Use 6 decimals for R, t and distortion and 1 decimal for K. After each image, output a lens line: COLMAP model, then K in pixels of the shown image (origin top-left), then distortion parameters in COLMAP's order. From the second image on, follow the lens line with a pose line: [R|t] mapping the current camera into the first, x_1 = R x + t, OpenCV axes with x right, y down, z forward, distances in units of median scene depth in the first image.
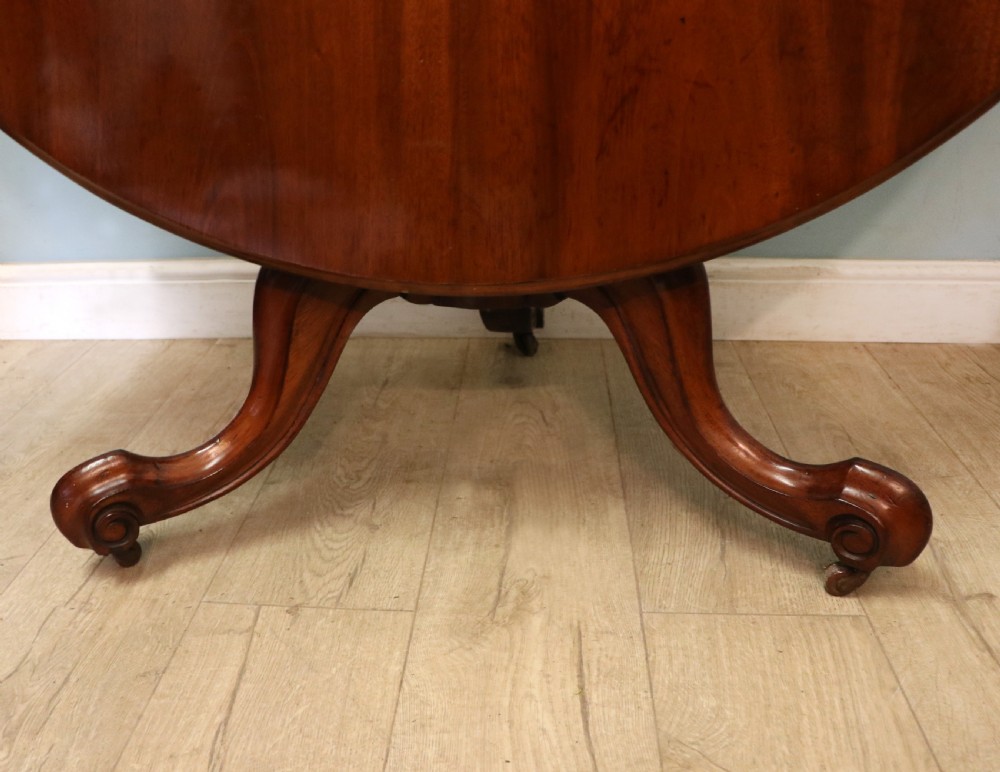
lens RADIAL K [[1005.5, 0, 420.3], [0, 1005.5, 404.0], [0, 0, 1]] dist [-0.194877, 0.154789]
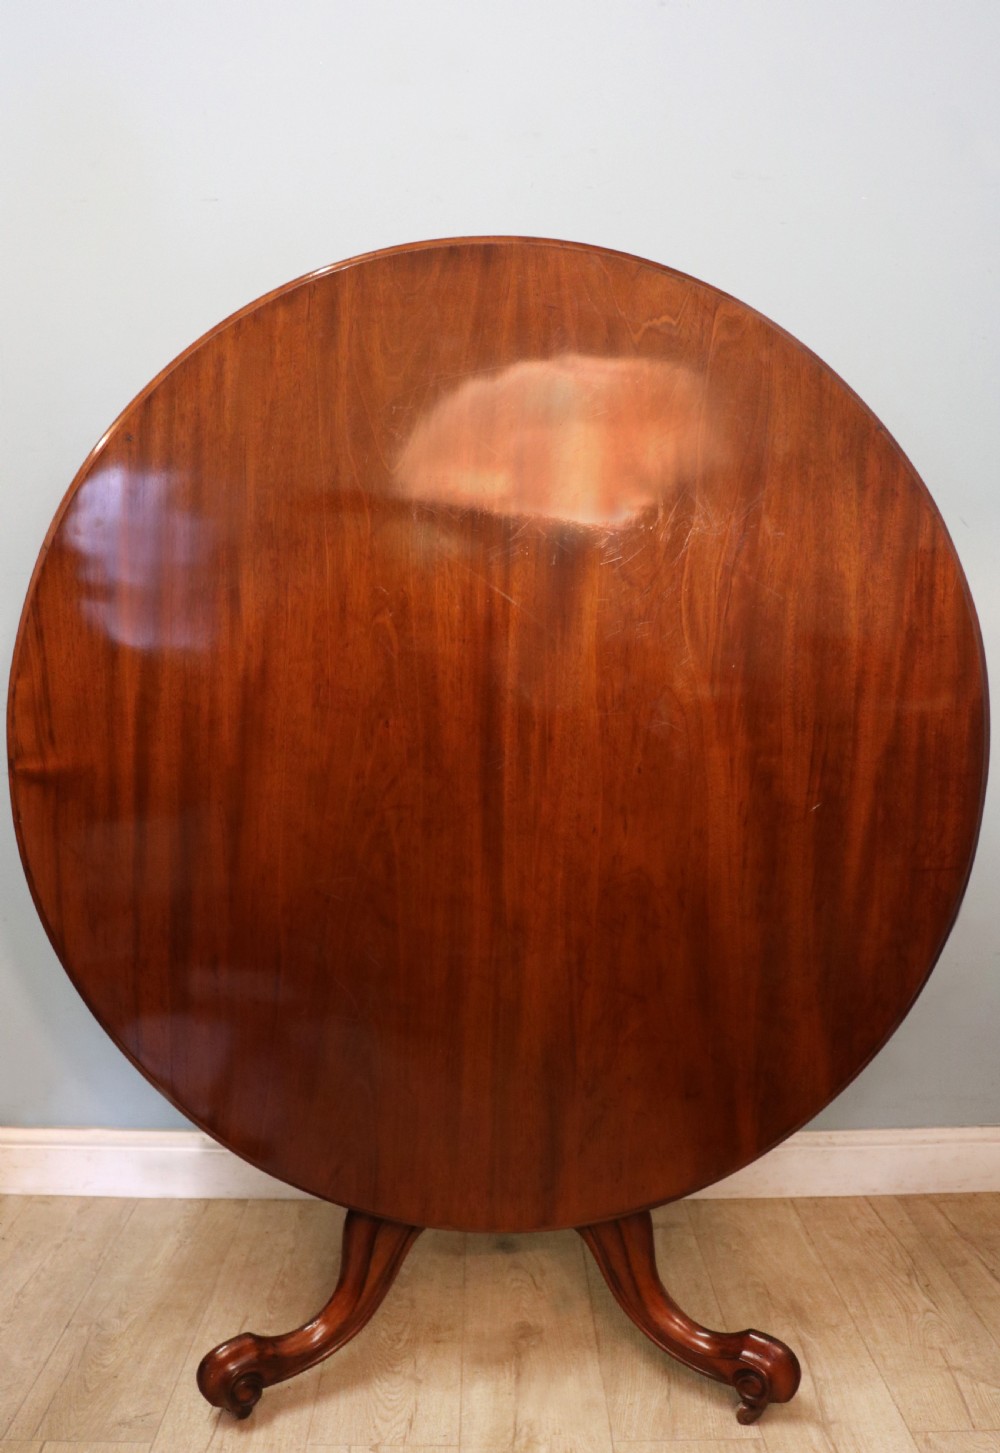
lens RADIAL K [[1341.1, 0, 501.4], [0, 1341.1, 727.7], [0, 0, 1]] dist [-0.190860, 0.142525]
pose [[0.990956, 0.029446, 0.130920, -0.197673], [0.010413, 0.955813, -0.293790, -0.220751], [-0.133786, 0.292497, 0.946862, -0.976196]]
